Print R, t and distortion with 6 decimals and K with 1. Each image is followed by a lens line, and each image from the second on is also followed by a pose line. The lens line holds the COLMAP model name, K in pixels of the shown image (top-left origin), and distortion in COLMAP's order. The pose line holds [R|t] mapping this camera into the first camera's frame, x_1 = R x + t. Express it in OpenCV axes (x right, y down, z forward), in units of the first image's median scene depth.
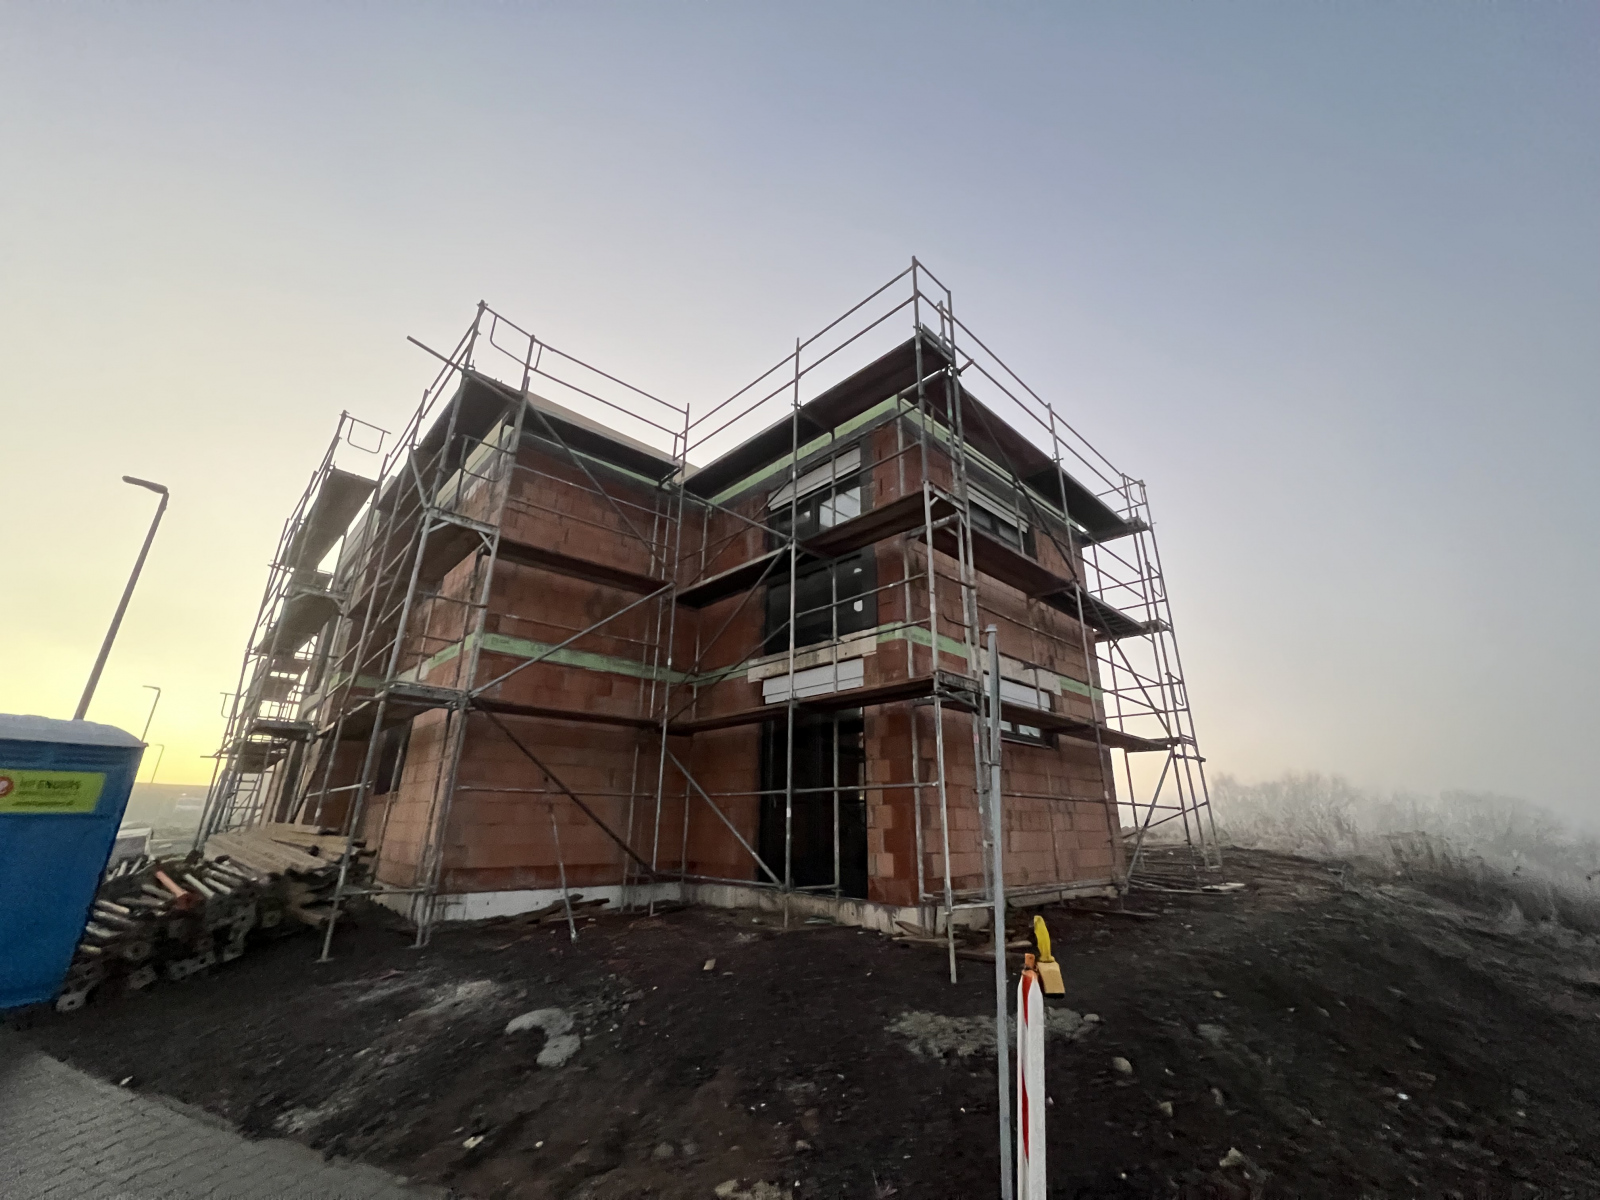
lens RADIAL K [[645.4, 0, 800.4], [0, 645.4, 596.0], [0, 0, 1]] dist [0.000037, 0.000121]
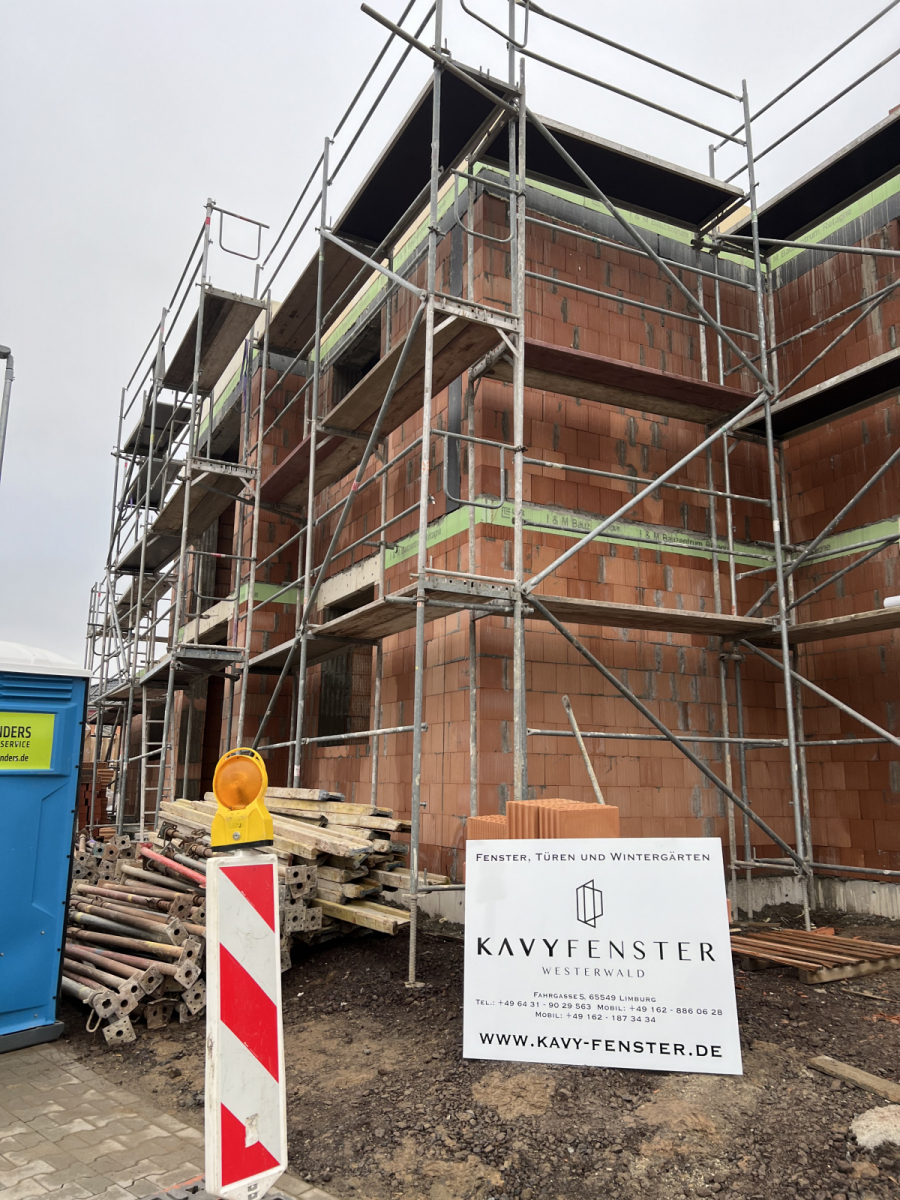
lens RADIAL K [[917.9, 0, 450.3], [0, 917.9, 598.3], [0, 0, 1]] dist [0.014773, -0.000535]
pose [[0.958814, -0.052034, -0.279226, -0.251044], [0.090071, 0.988039, 0.125166, 0.033208], [0.269373, -0.145161, 0.952033, 0.097919]]
